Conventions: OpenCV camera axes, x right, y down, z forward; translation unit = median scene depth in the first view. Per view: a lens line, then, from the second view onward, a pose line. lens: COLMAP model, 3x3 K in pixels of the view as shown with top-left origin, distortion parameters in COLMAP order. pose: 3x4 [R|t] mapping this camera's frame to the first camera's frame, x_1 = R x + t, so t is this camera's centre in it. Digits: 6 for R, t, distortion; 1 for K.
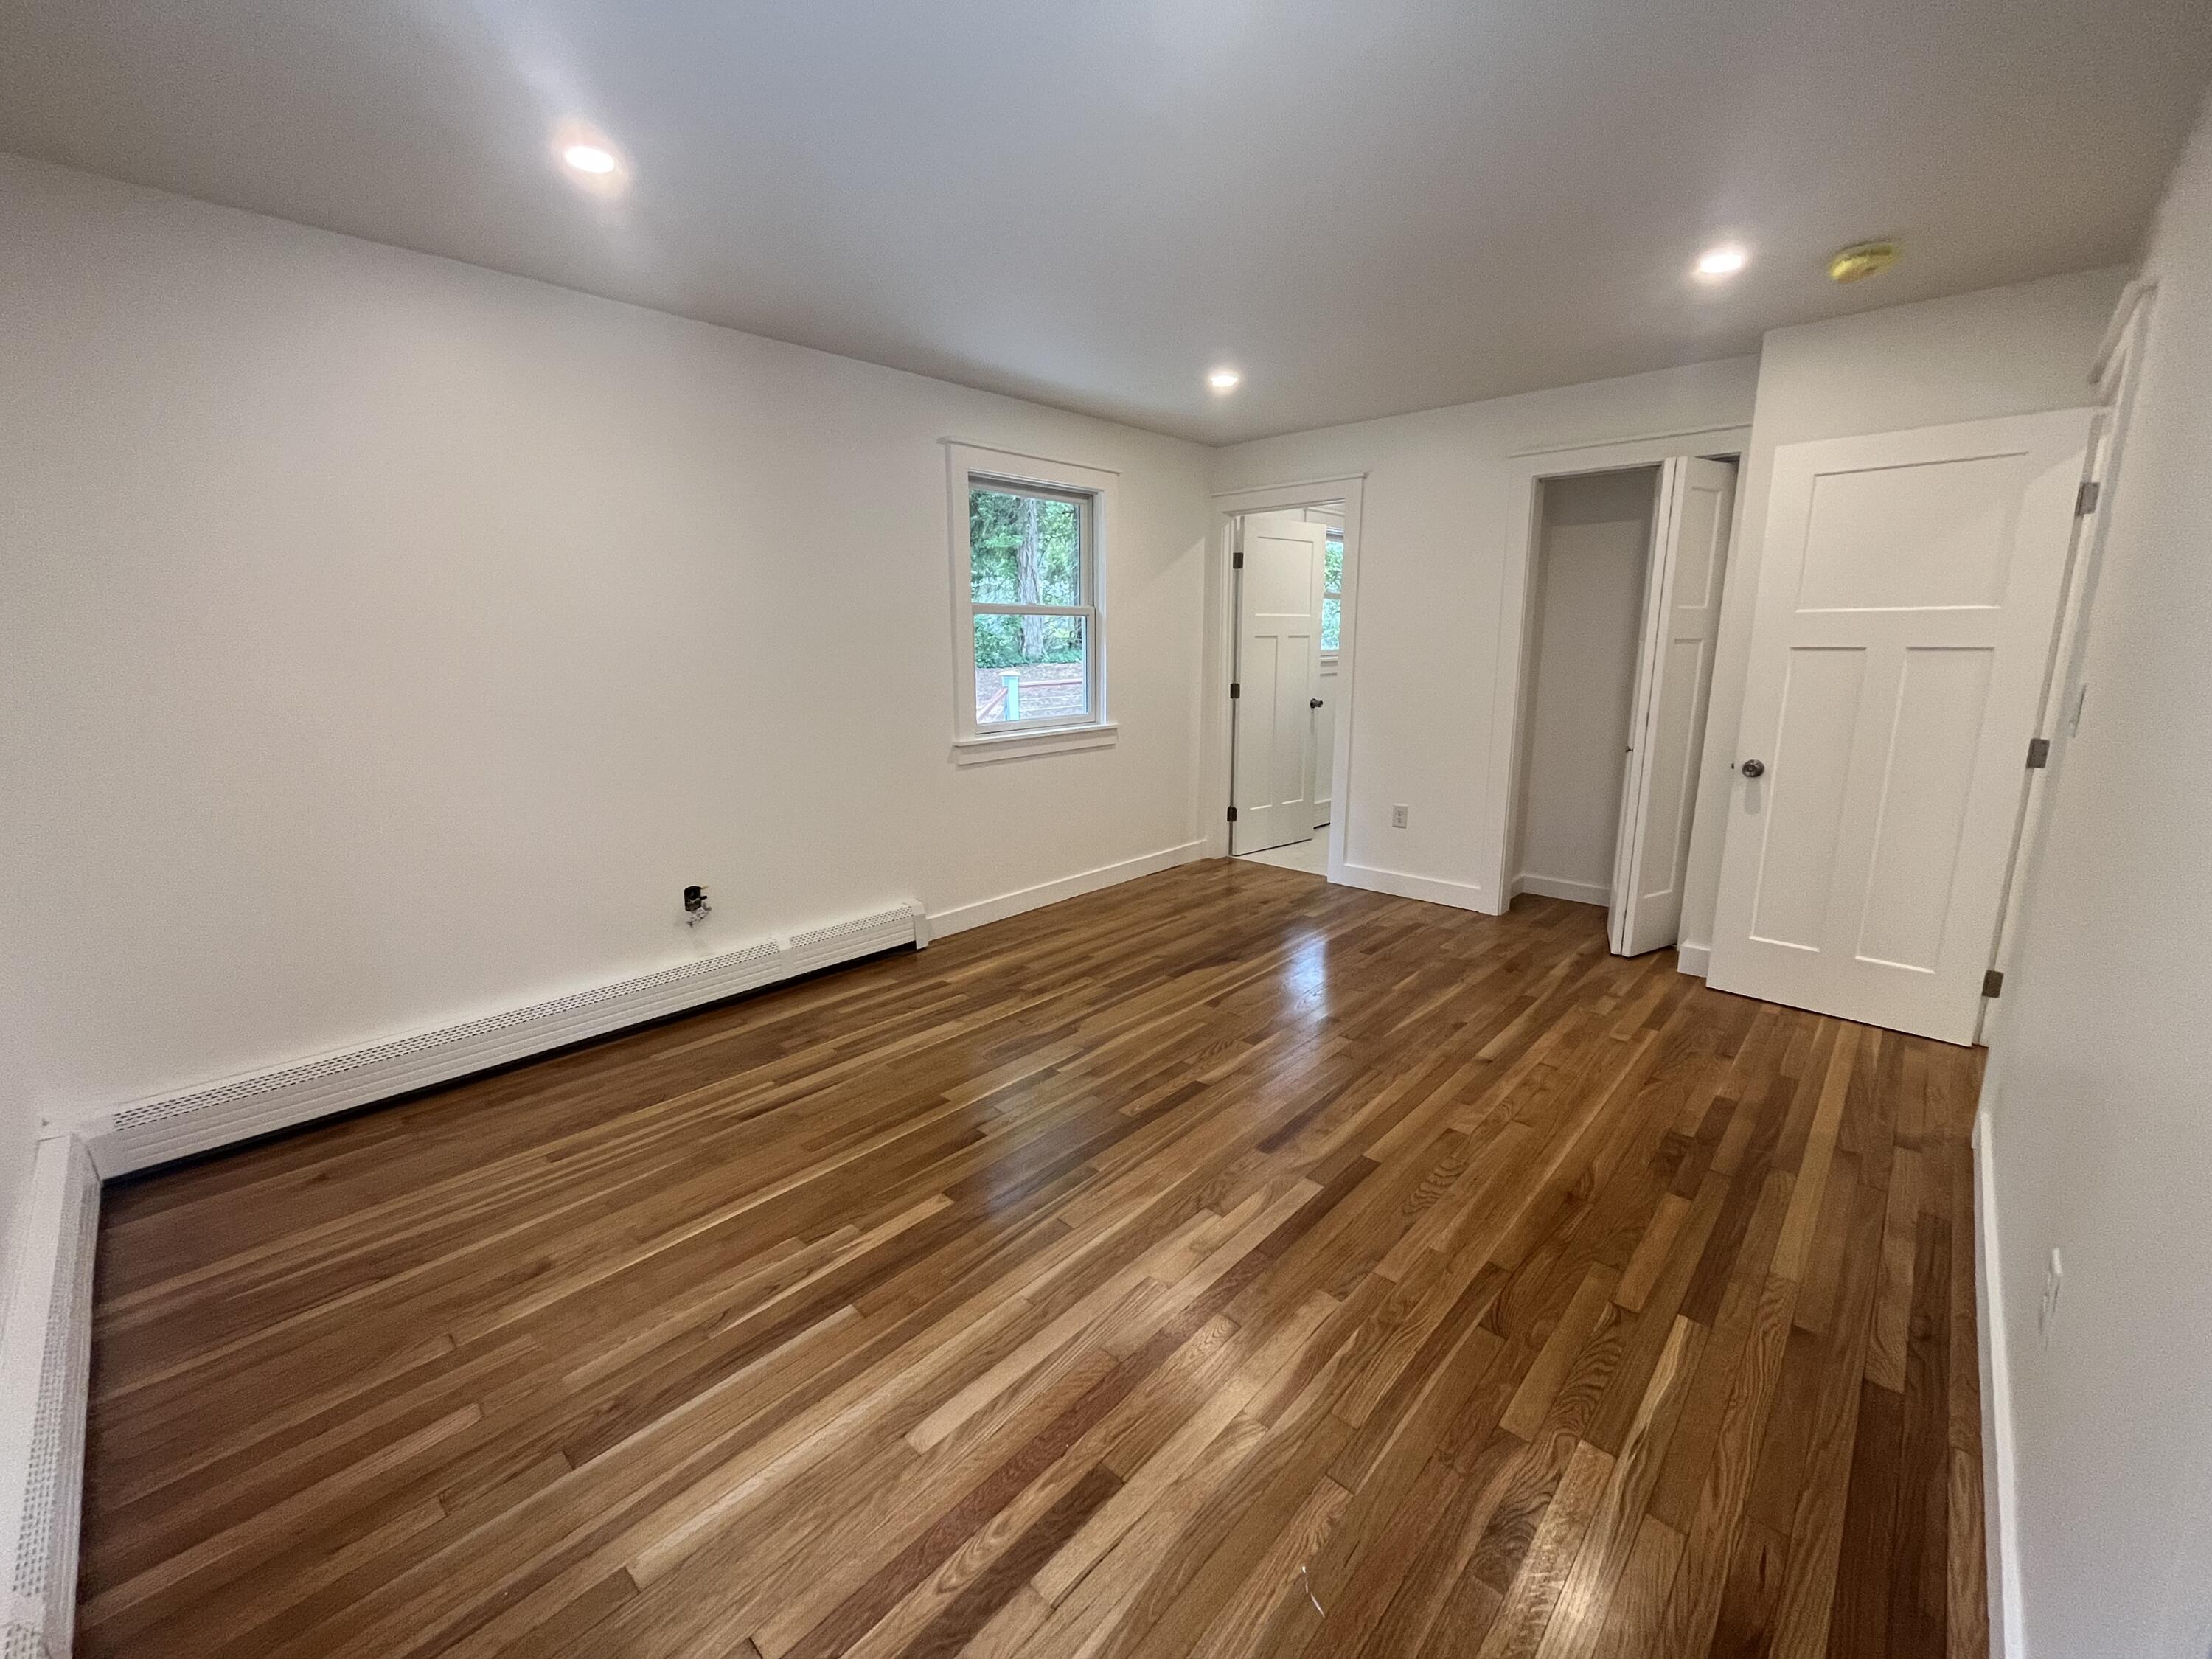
lens RADIAL K [[900.3, 0, 1103.6], [0, 900.3, 824.0], [0, 0, 1]] dist [-0.001746, 0.000332]
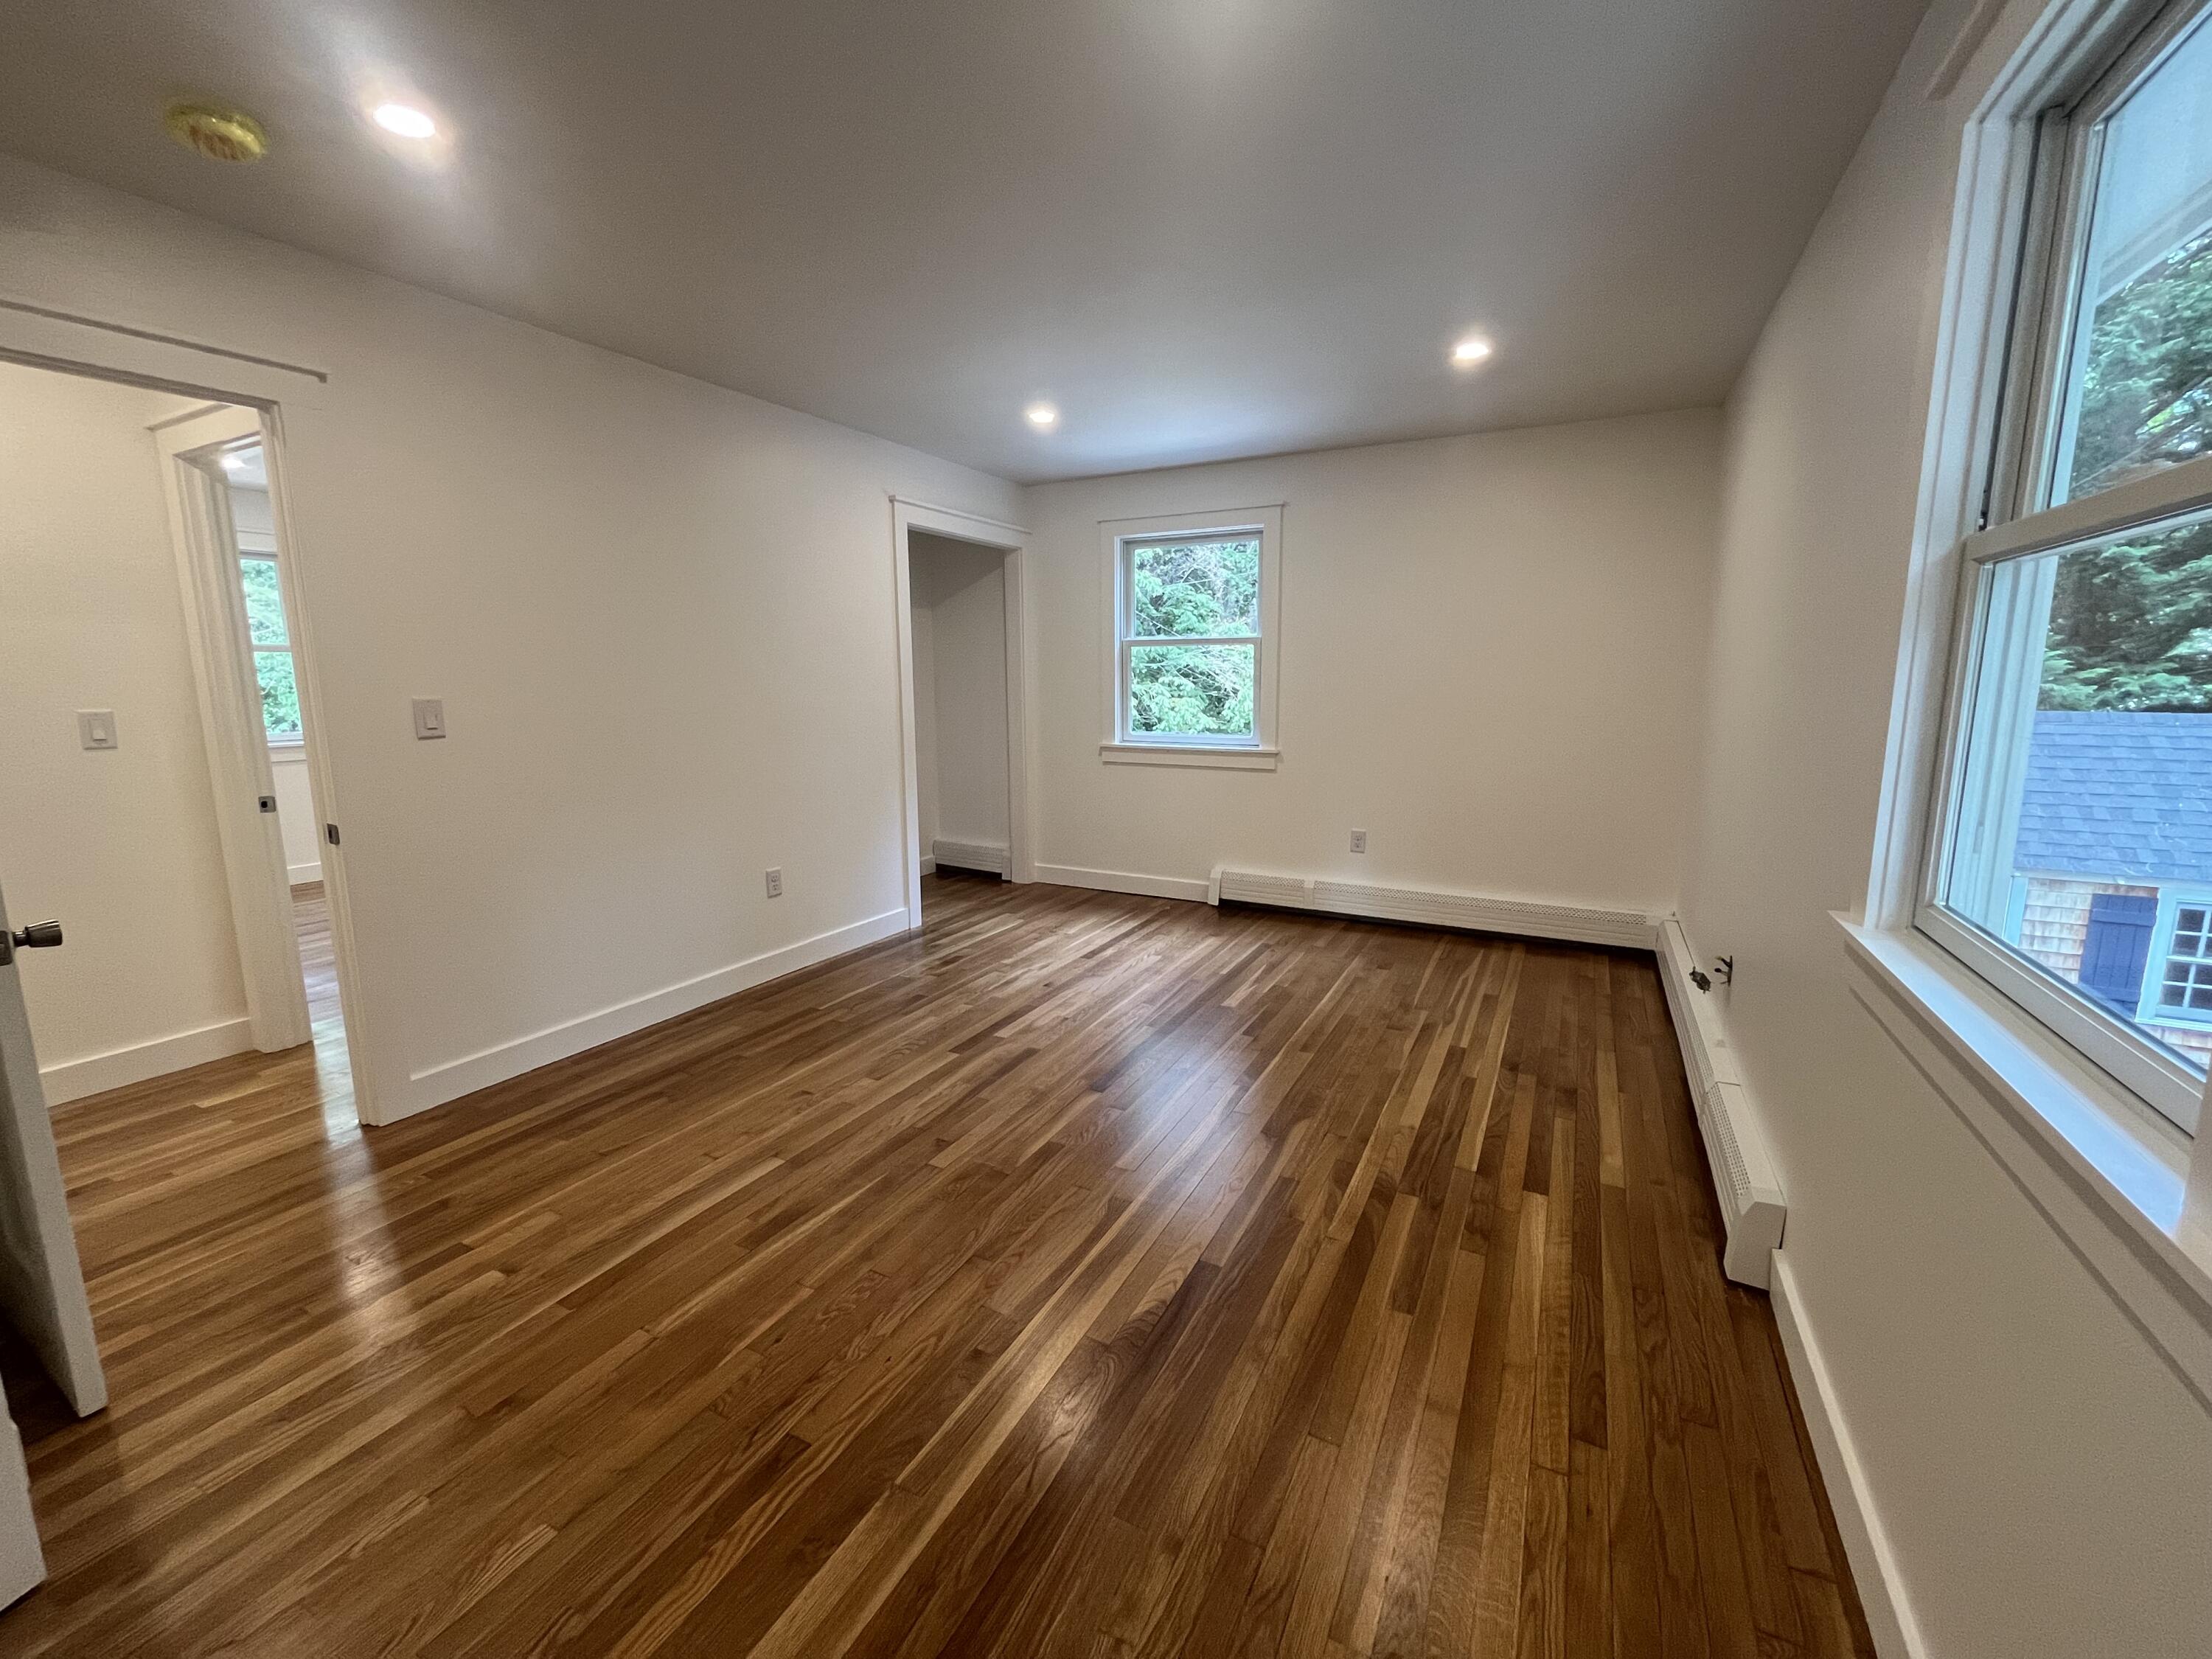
lens RADIAL K [[900.3, 0, 1106.2], [0, 900.3, 821.1], [0, 0, 1]] dist [-0.001746, 0.000332]
pose [[-0.964099, 0.051706, -0.260461, 0.338918], [-0.044663, 0.935310, 0.350999, -0.351470], [0.261761, 0.350031, -0.899422, 1.768196]]
